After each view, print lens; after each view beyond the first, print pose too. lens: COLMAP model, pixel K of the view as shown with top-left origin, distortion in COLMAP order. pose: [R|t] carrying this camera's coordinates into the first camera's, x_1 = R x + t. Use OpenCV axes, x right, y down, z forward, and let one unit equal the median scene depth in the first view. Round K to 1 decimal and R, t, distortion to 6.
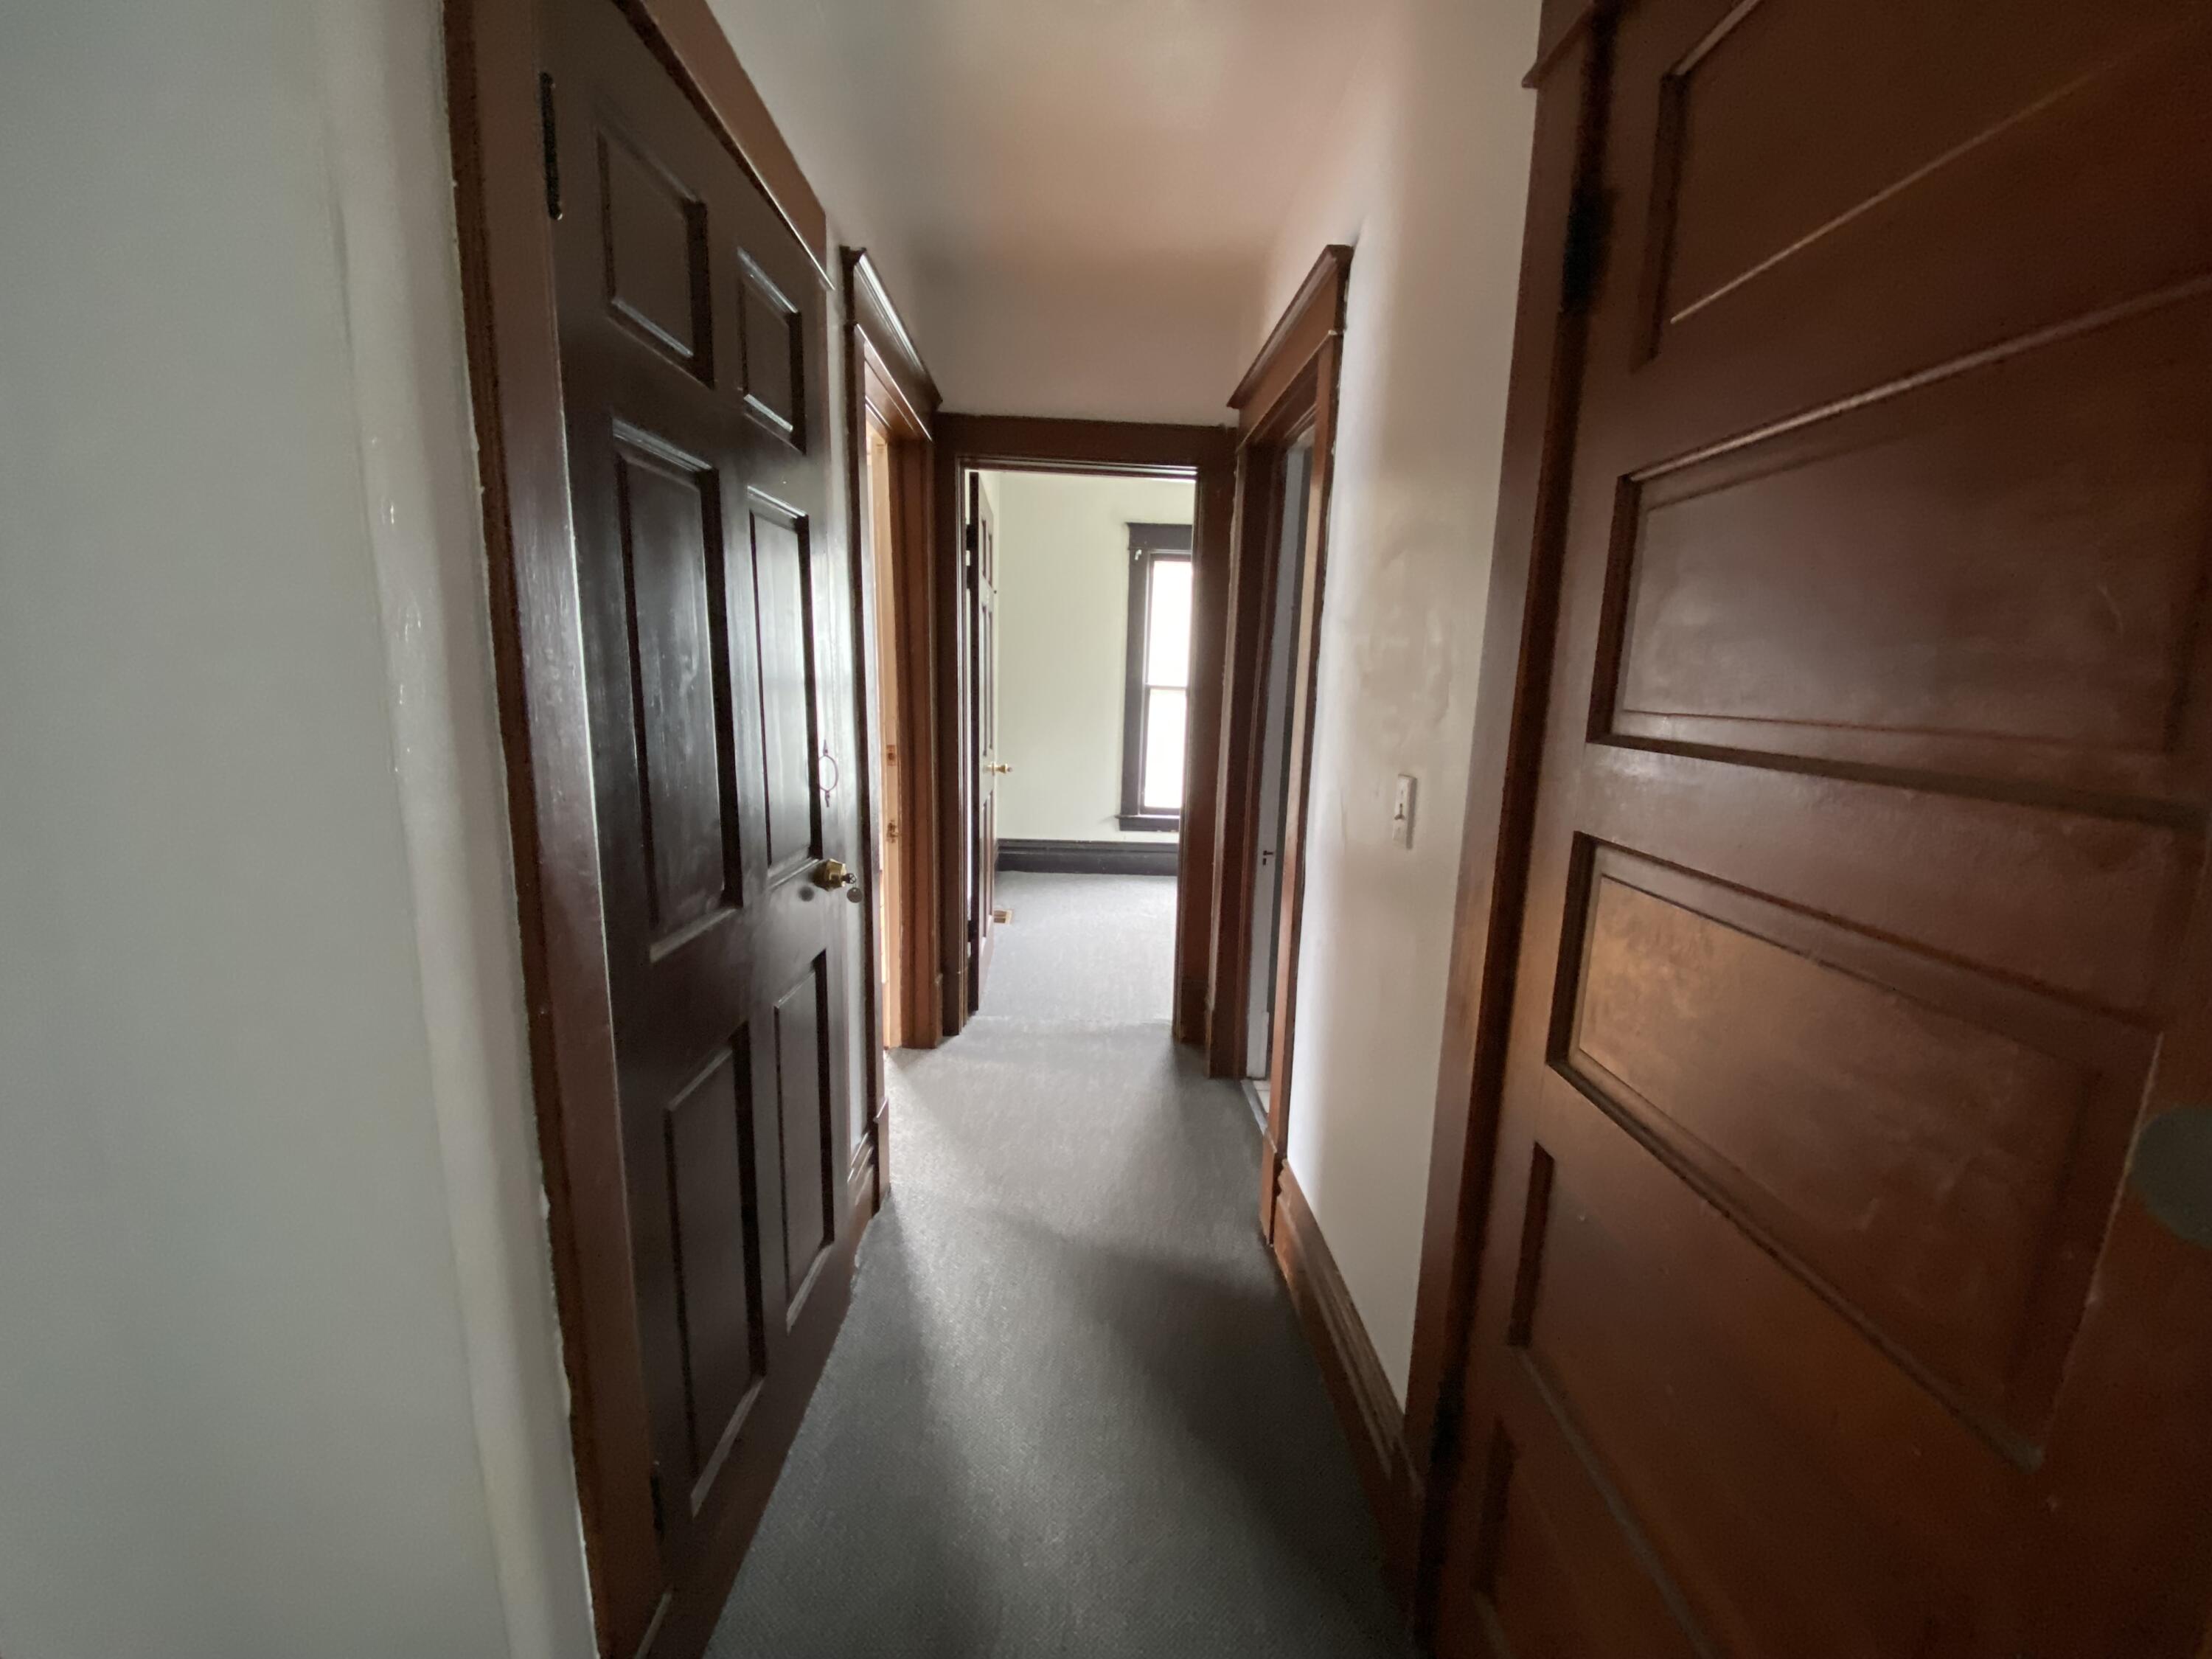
lens RADIAL K [[901.4, 0, 1093.2], [0, 901.4, 828.0], [0, 0, 1]] dist [0.027686, -0.025432]
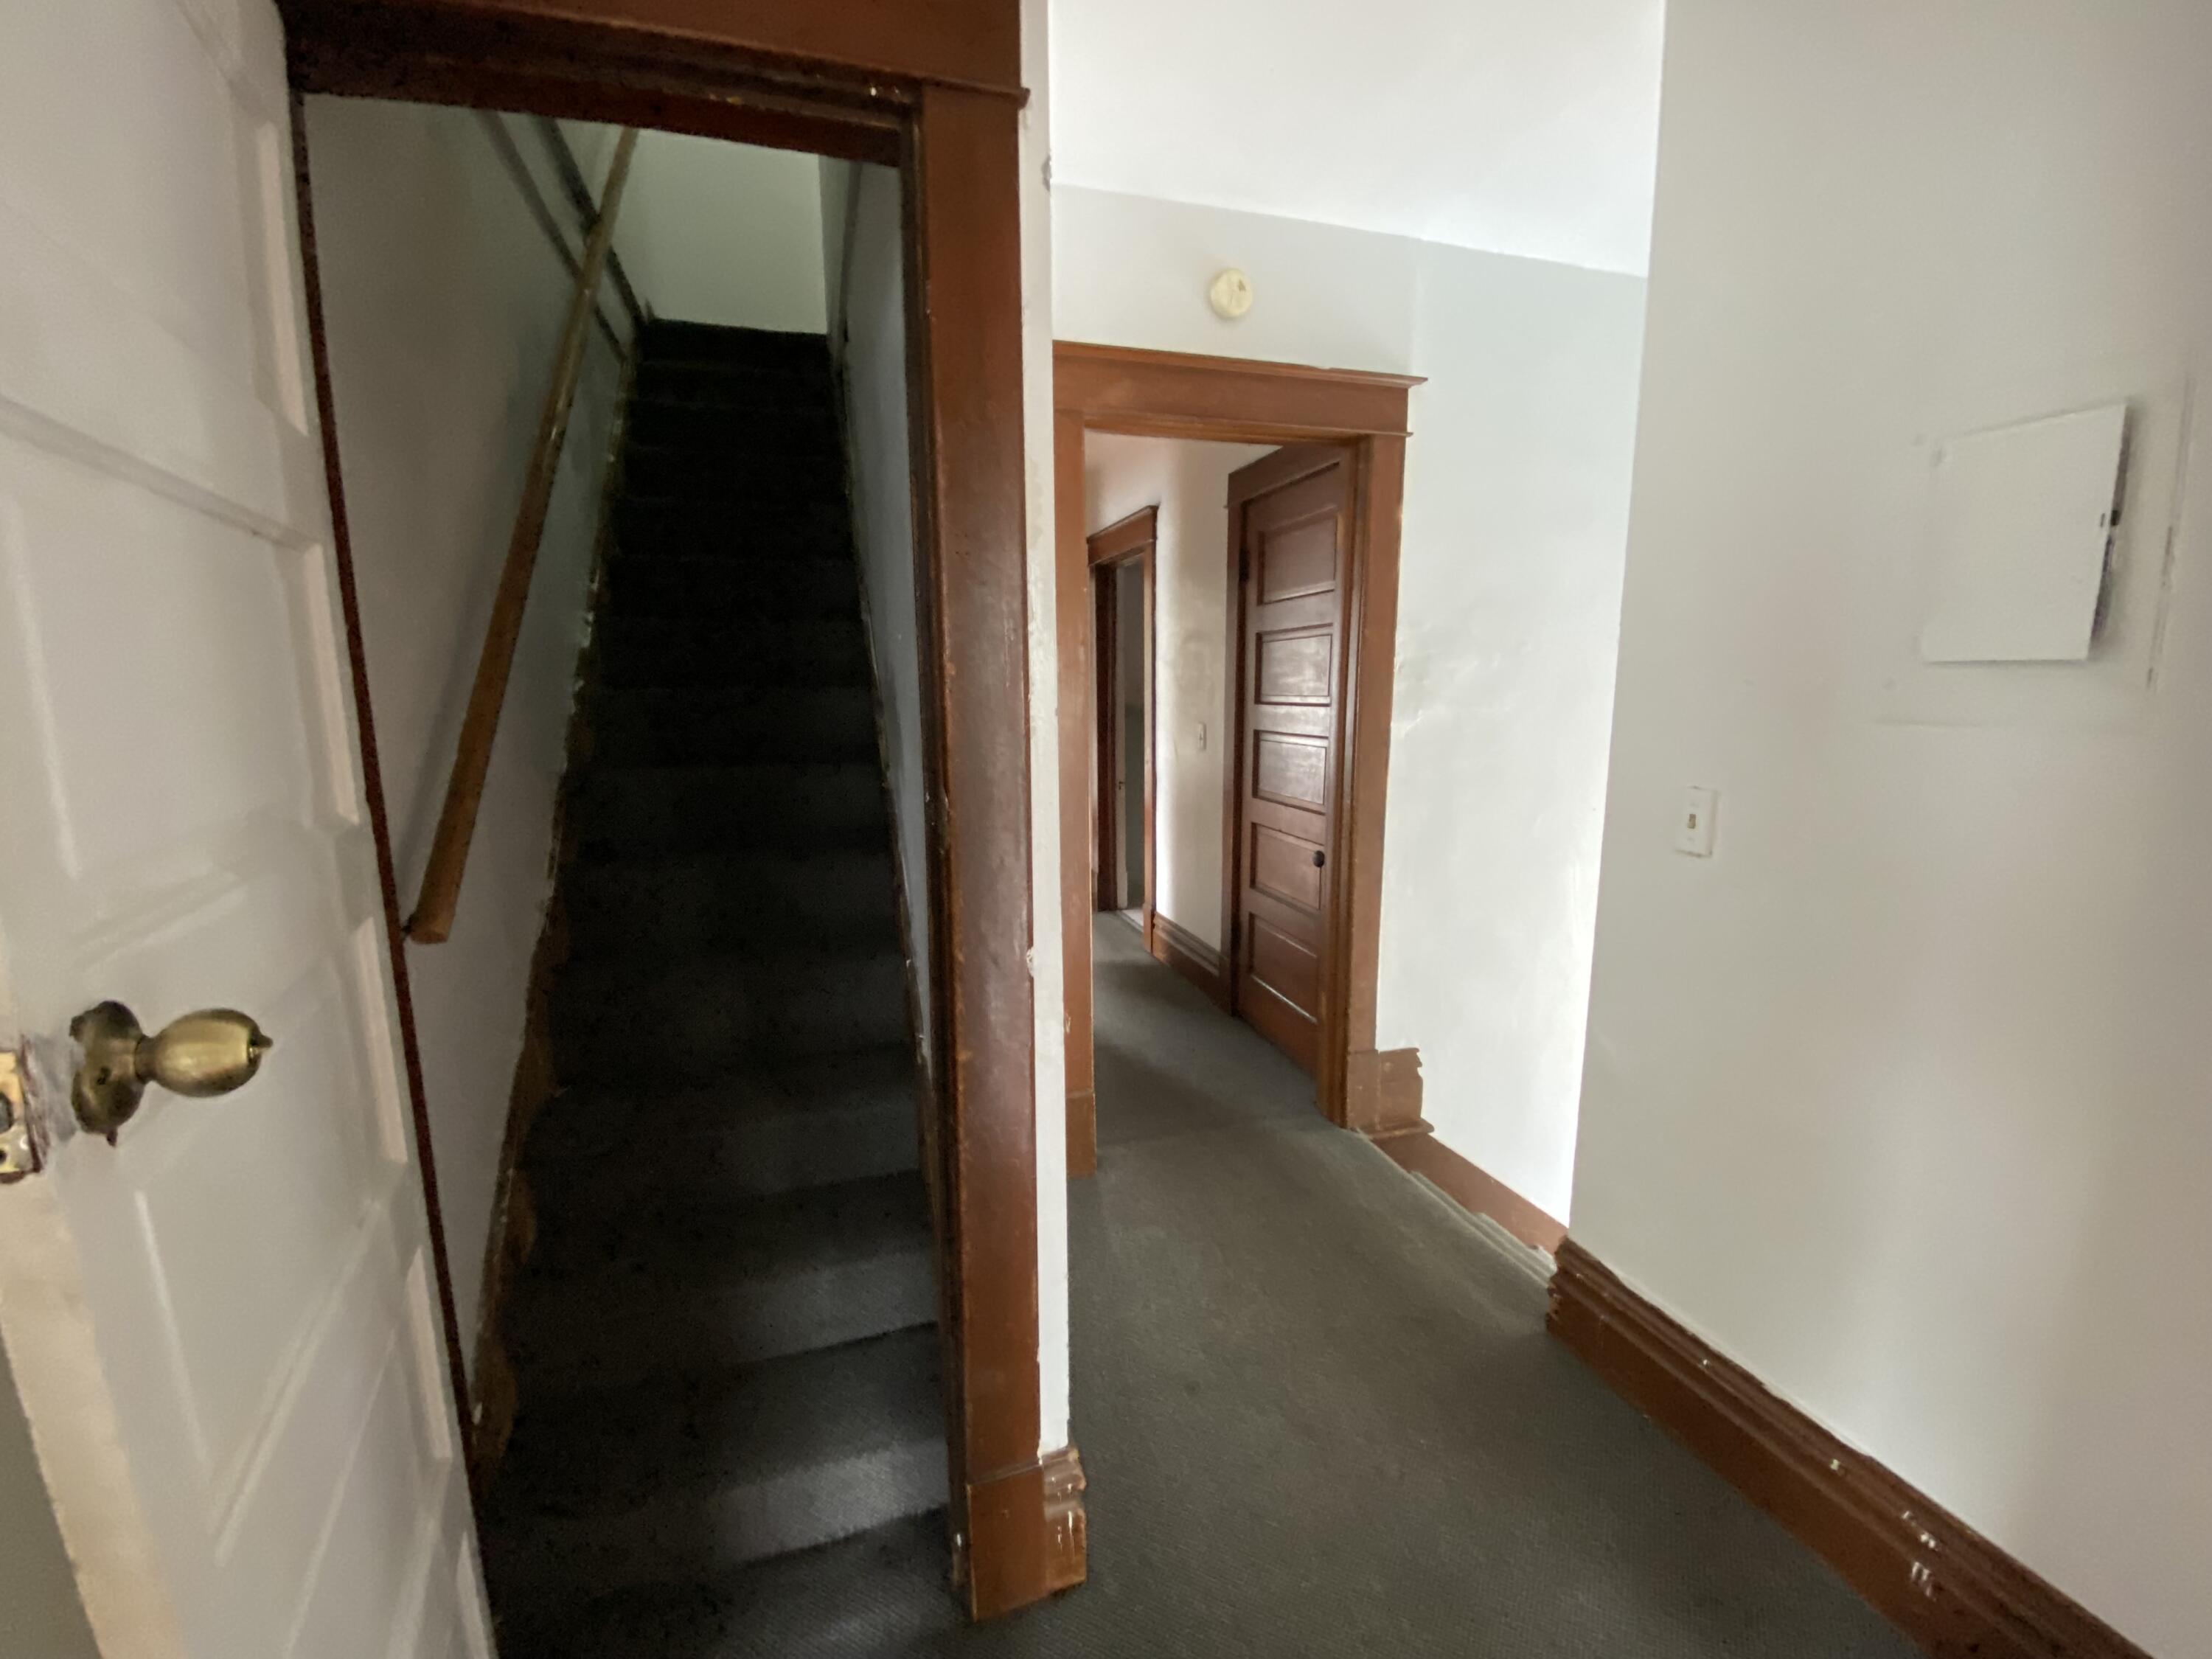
lens RADIAL K [[901.4, 0, 1093.2], [0, 901.4, 828.0], [0, 0, 1]] dist [0.027686, -0.025432]
pose [[0.960309, -0.084221, 0.265921, -0.643384], [0.084952, 0.996346, 0.008775, 0.183772], [-0.265688, 0.014164, 0.963955, -1.366653]]
